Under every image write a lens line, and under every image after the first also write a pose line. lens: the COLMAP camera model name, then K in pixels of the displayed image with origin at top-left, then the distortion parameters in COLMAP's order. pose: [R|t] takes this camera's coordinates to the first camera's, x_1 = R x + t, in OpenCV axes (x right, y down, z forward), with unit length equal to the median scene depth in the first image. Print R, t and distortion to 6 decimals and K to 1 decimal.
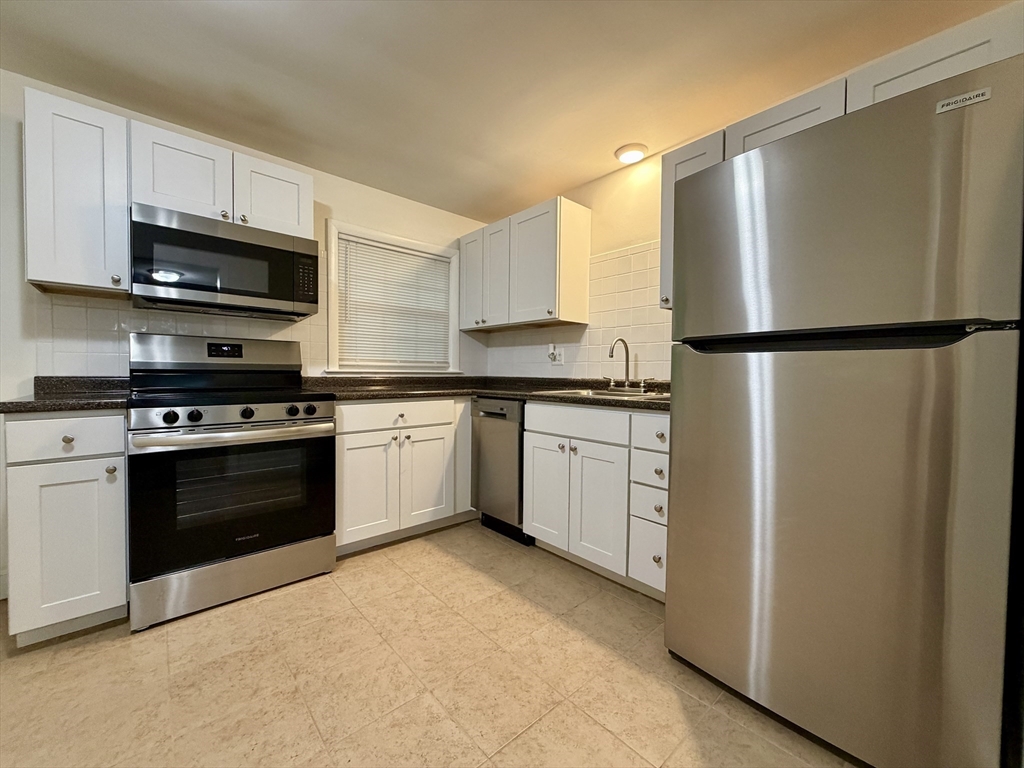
lens RADIAL K [[410.1, 0, 510.8], [0, 410.1, 383.9], [0, 0, 1]] dist [0.000712, 0.000401]
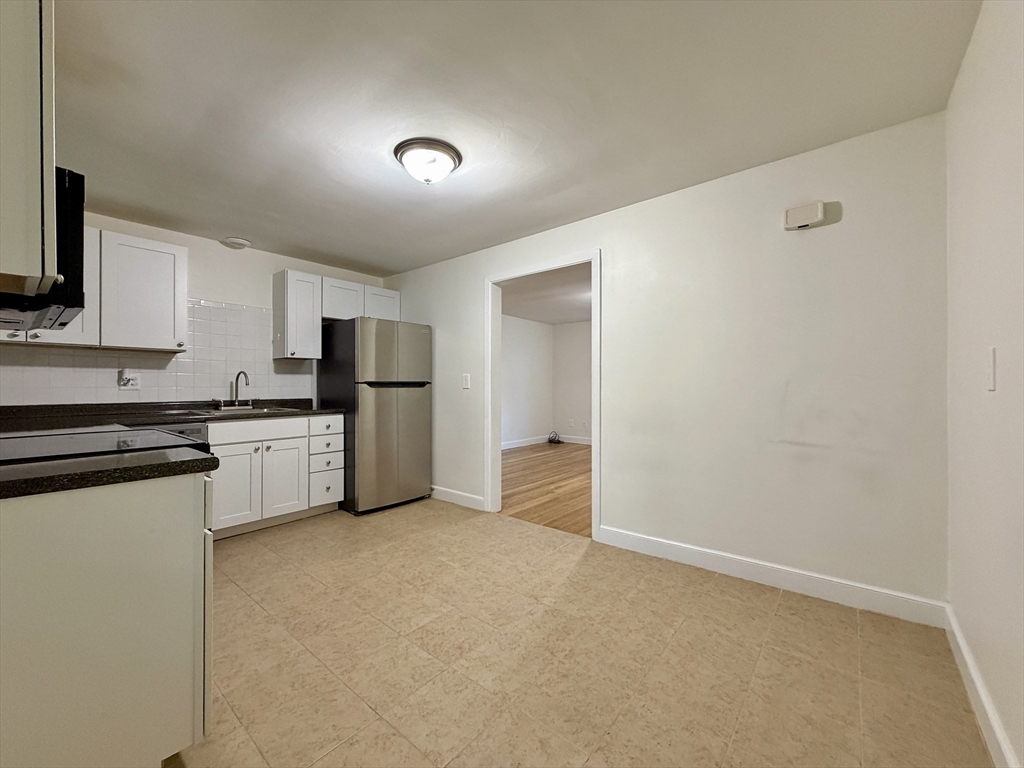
lens RADIAL K [[410.1, 0, 510.8], [0, 410.1, 383.9], [0, 0, 1]] dist [0.000712, 0.000401]
pose [[-0.167887, 0.003272, 0.985801, -1.301436], [0.031126, 0.999513, 0.001984, -0.041915], [-0.985315, 0.031017, -0.167908, 0.321724]]
